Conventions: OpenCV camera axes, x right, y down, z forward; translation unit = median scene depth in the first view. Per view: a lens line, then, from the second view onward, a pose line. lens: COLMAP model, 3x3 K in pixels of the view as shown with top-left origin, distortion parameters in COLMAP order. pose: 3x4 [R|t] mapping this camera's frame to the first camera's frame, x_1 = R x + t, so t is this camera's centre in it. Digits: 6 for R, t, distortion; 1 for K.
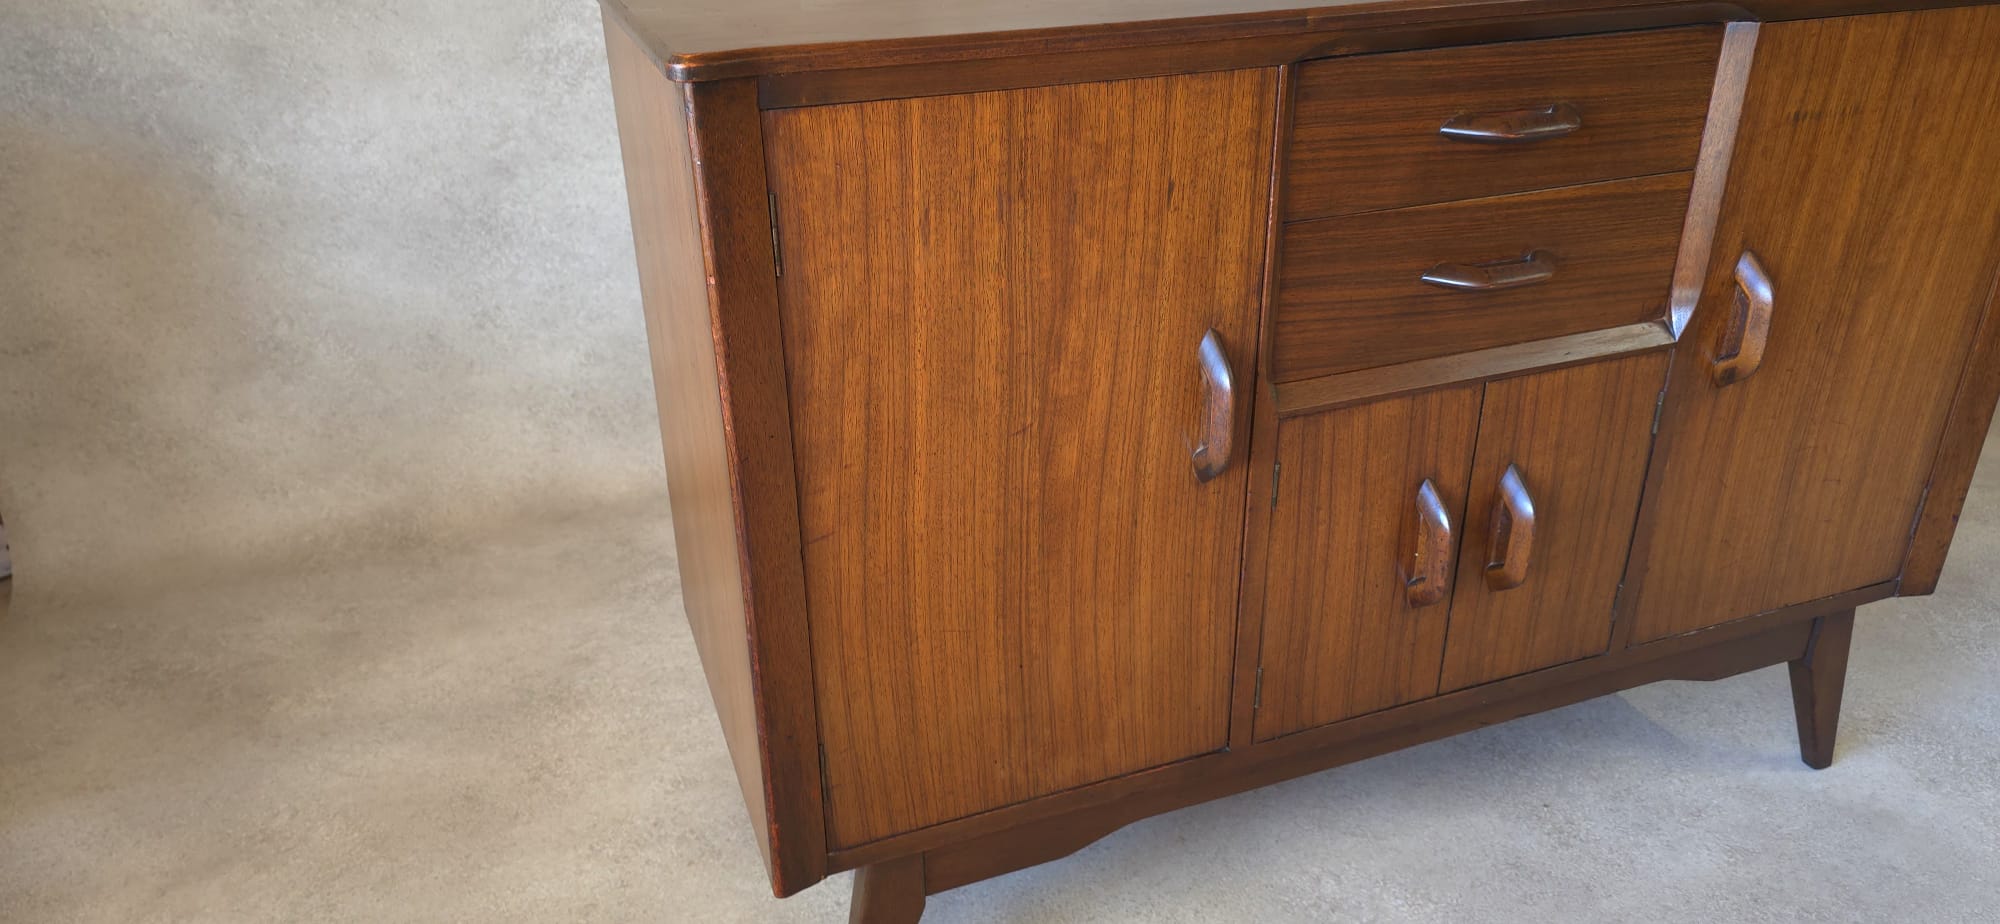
lens RADIAL K [[1347.7, 0, 1000.0], [0, 1347.7, 462.0], [0, 0, 1]] dist [0.089452, -0.124294]
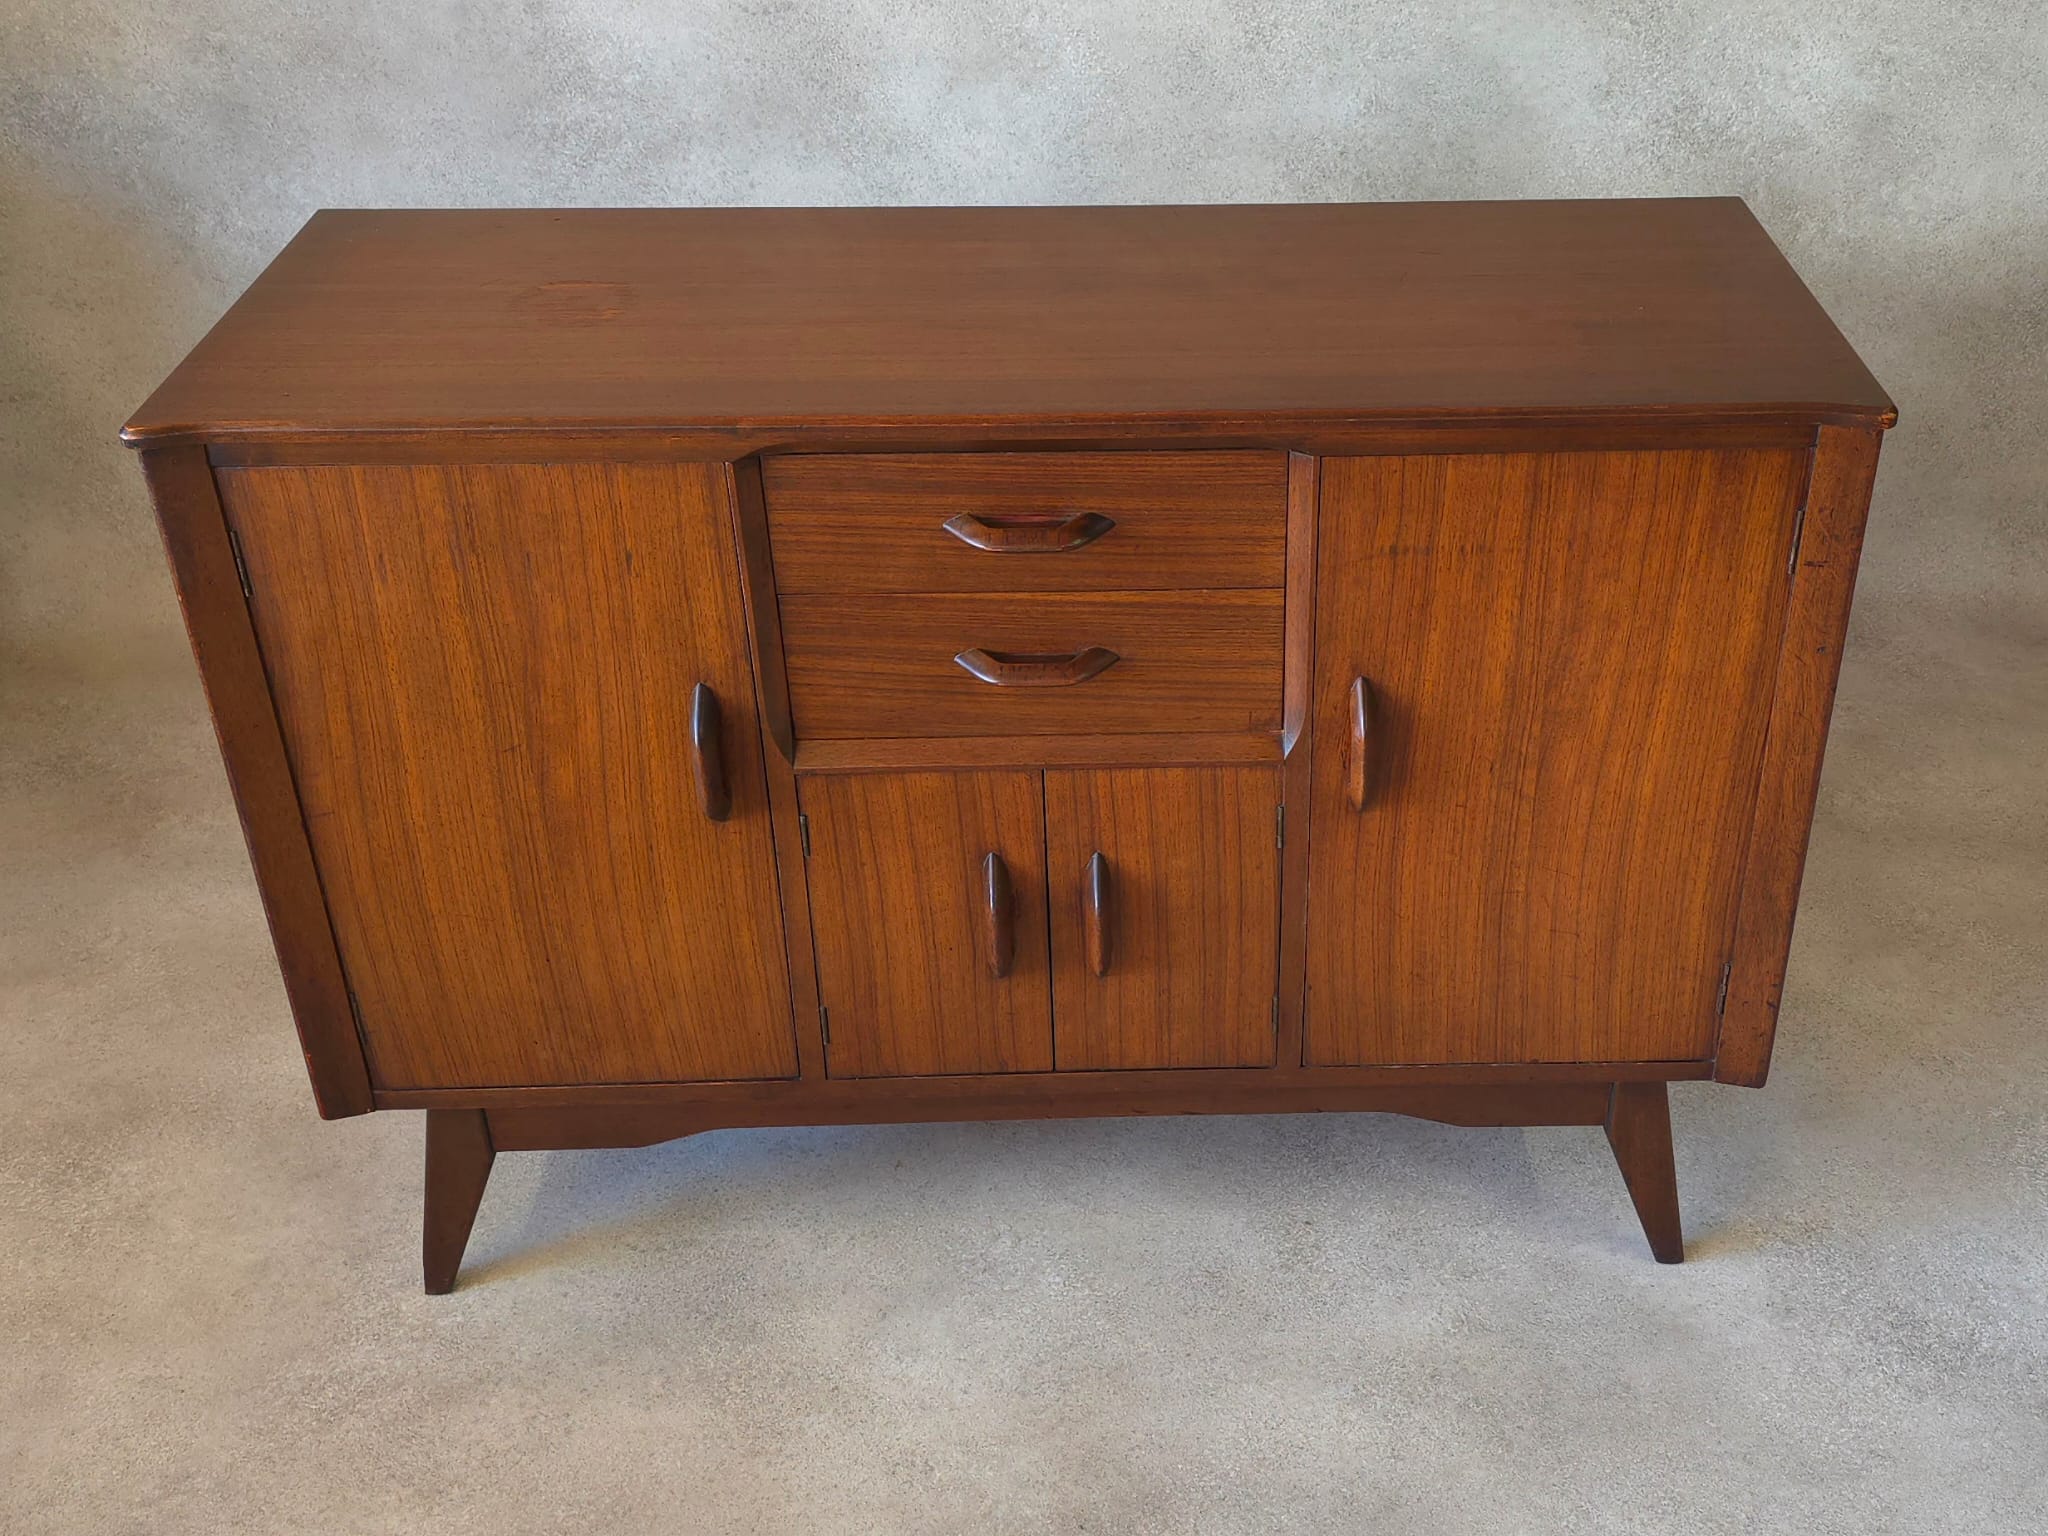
lens RADIAL K [[2202.3, 0, 1200.3], [0, 2202.3, 740.1], [0, 0, 1]] dist [0.179868, -0.469587]
pose [[0.948454, 0.180751, -0.260315, 0.904929], [-0.151848, 0.980168, 0.127330, -0.308597], [0.278168, -0.081238, 0.957091, -0.490578]]
